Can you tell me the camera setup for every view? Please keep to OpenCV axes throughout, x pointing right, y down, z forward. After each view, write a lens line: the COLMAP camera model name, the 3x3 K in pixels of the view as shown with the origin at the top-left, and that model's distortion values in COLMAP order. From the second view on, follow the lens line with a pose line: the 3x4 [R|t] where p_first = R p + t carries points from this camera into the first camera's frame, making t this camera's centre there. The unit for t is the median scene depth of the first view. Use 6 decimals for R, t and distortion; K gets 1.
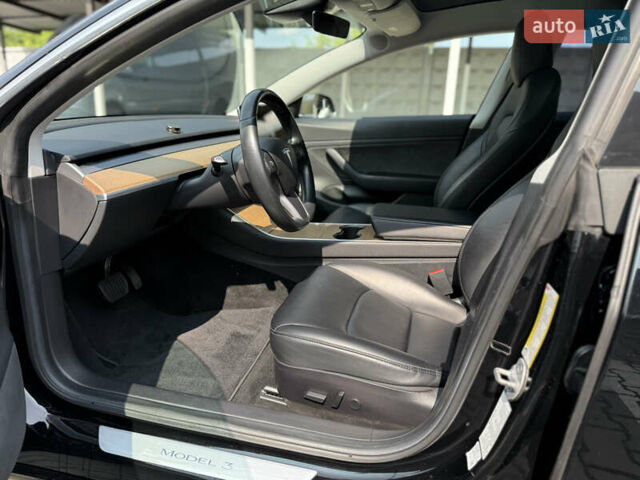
lens RADIAL K [[451.6, 0, 319.9], [0, 451.6, 237.1], [0, 0, 1]] dist [0.026368, -0.045981]
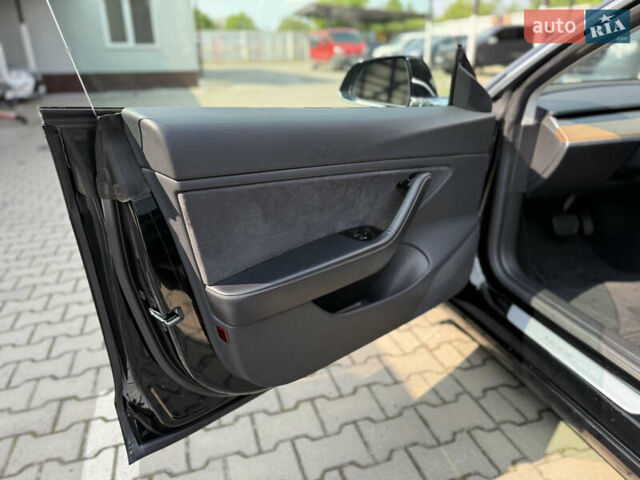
lens RADIAL K [[451.6, 0, 319.9], [0, 451.6, 237.1], [0, 0, 1]] dist [0.026368, -0.045981]
pose [[0.499478, 0.286508, -0.817579, 0.321031], [-0.219647, 0.954775, 0.200399, 0.063051], [0.838020, 0.079484, 0.539820, -0.301239]]
